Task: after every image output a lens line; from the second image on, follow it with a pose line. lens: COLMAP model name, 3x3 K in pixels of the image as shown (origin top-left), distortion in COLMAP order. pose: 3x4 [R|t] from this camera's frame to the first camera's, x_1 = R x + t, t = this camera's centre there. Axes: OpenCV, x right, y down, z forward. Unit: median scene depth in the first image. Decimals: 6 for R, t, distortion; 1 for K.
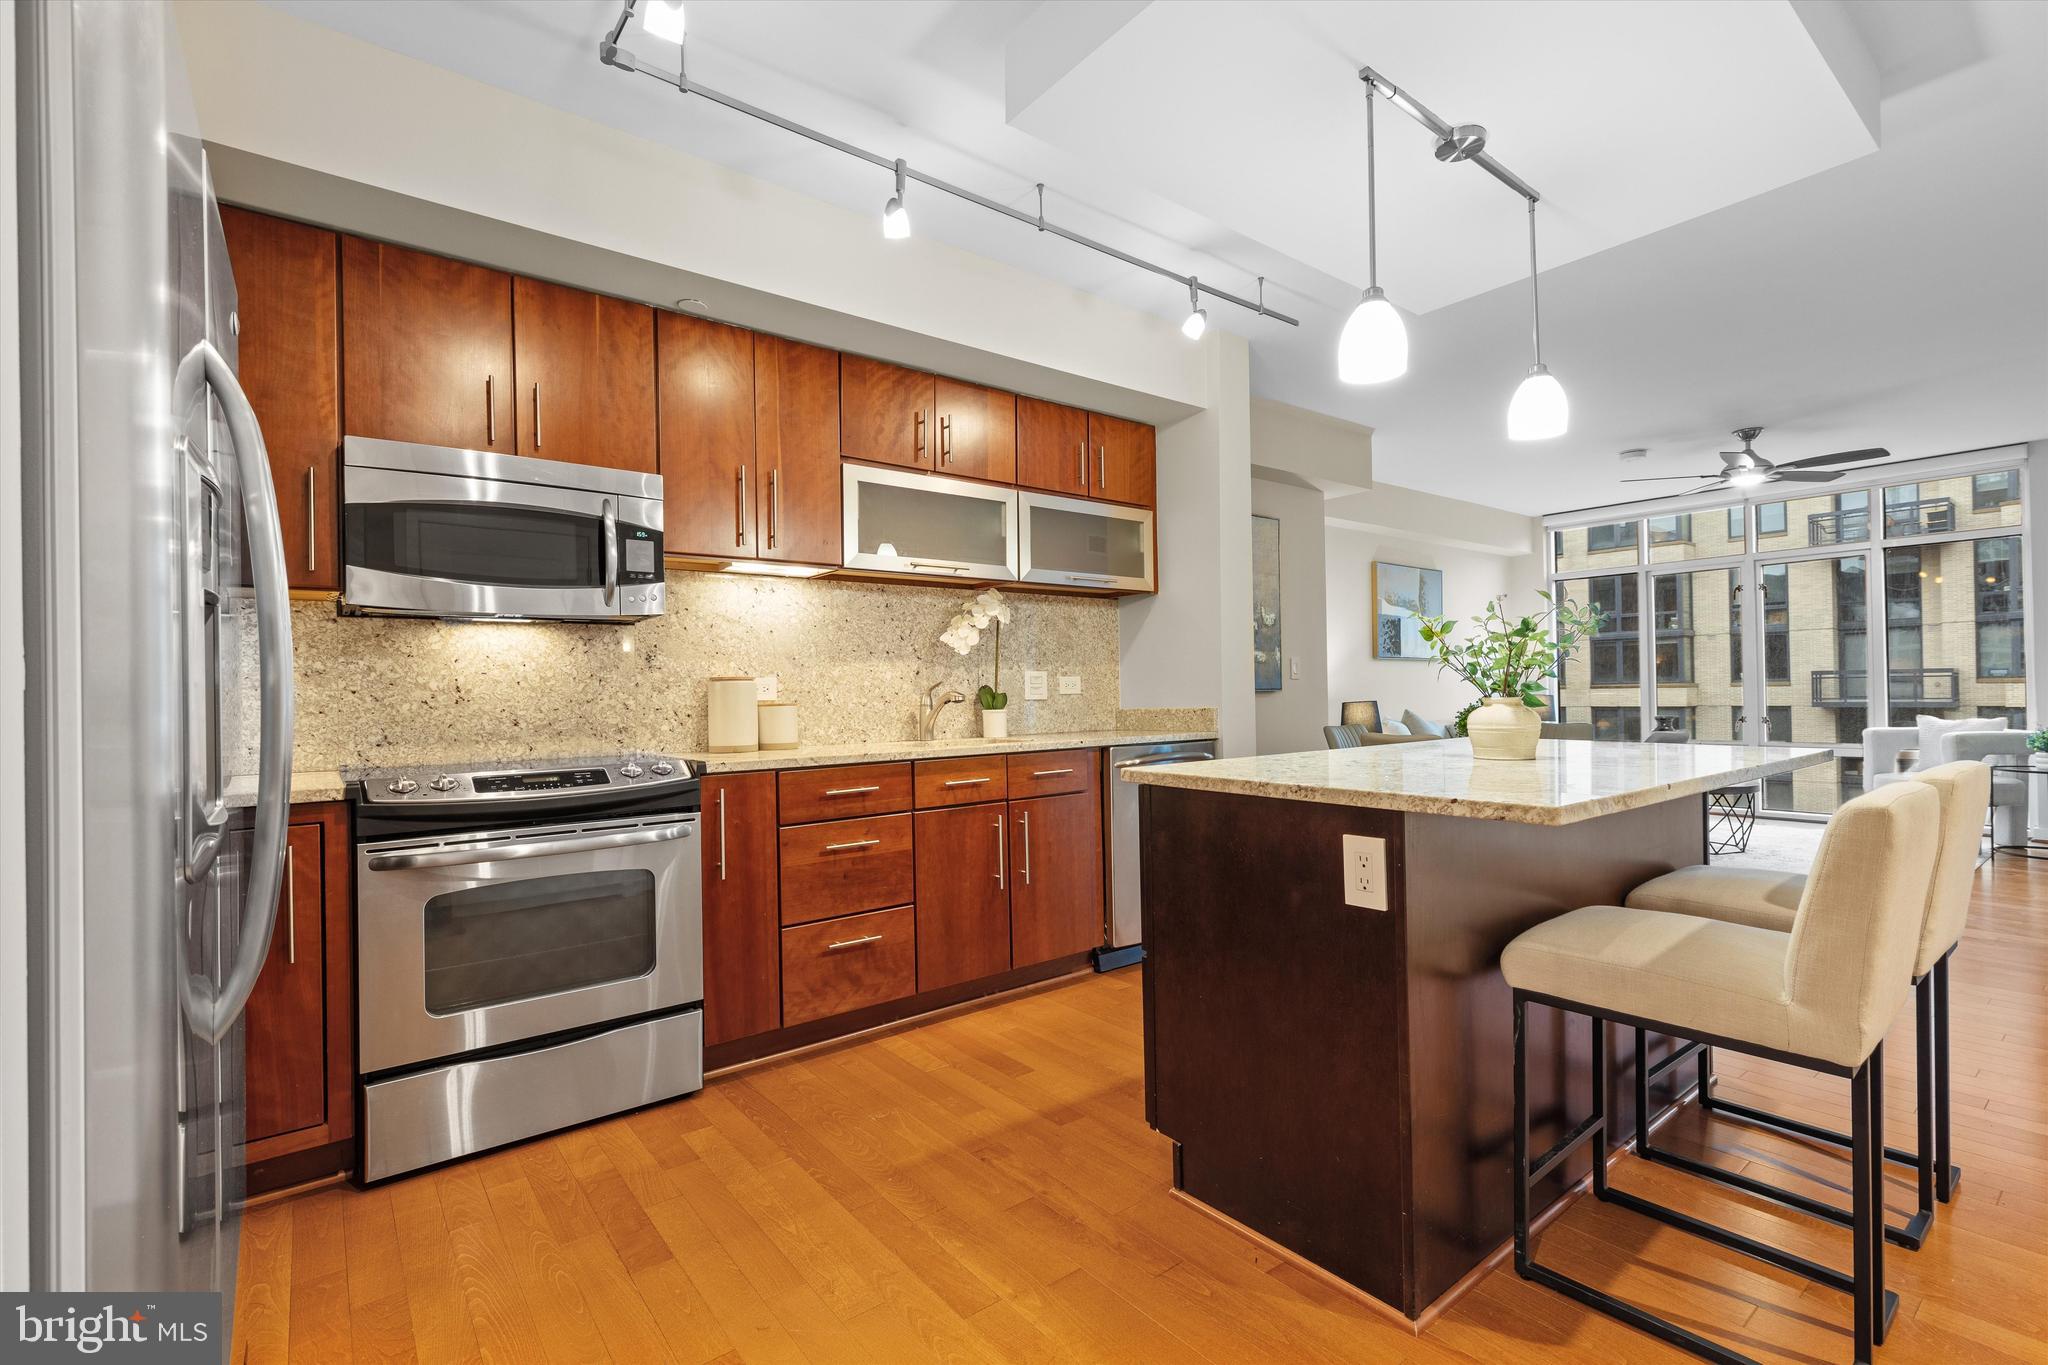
lens RADIAL K [[902.3, 0, 1033.5], [0, 902.3, 685.1], [0, 0, 1]] dist [0.006577, -0.000519]
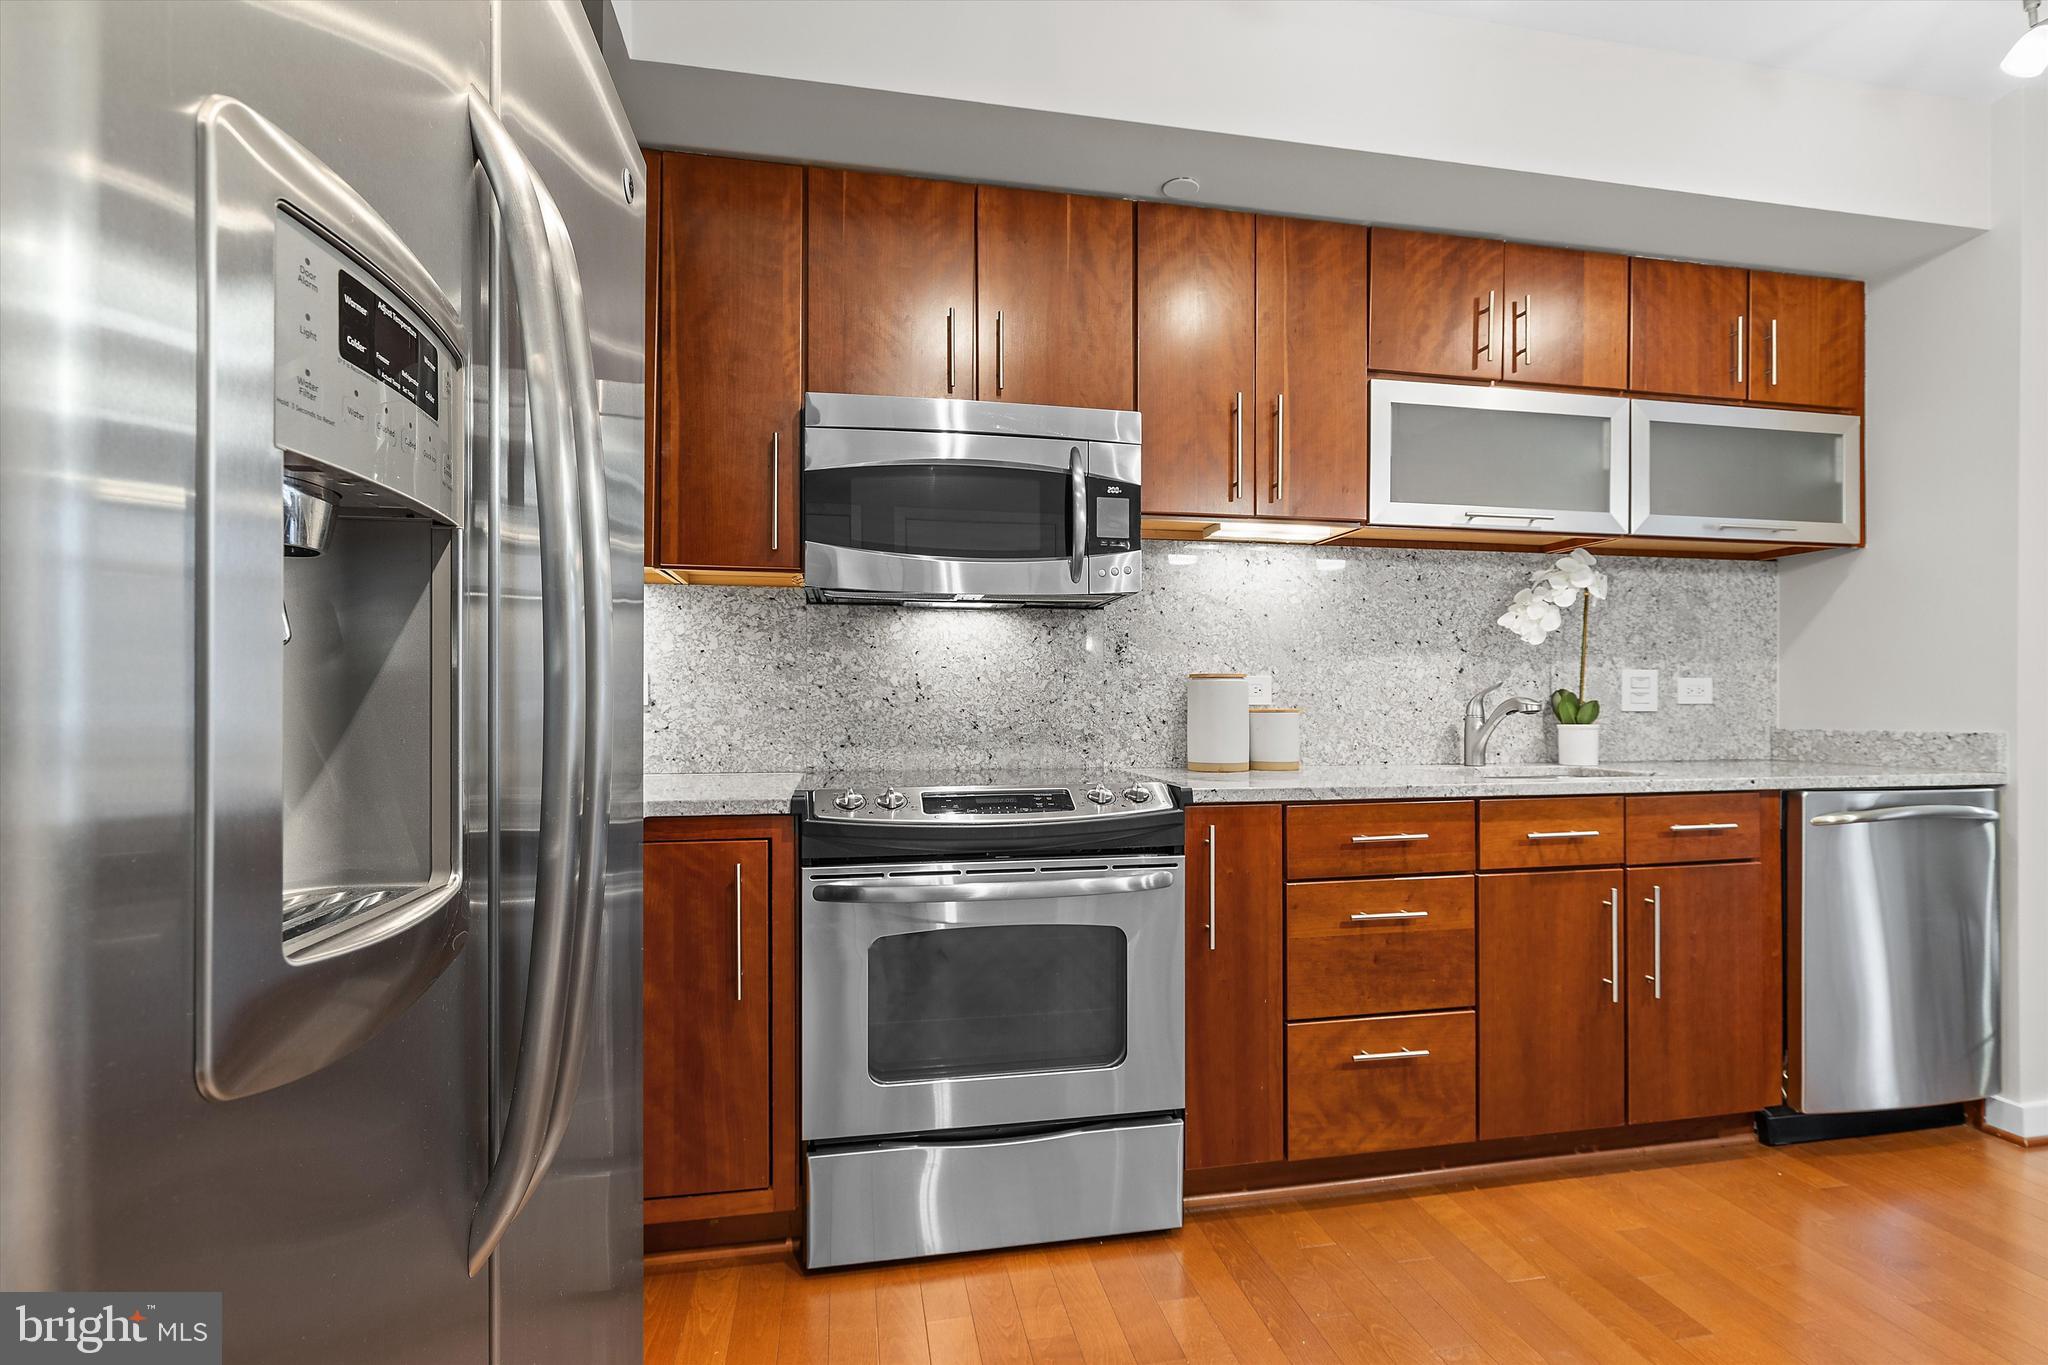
lens RADIAL K [[902.3, 0, 1027.9], [0, 902.3, 689.1], [0, 0, 1]] dist [0.006577, -0.000519]
pose [[0.882607, 0.014682, -0.469883, -0.108355], [-0.013082, 0.999892, 0.006669, 0.000986], [0.469930, 0.000261, 0.882704, 0.228418]]
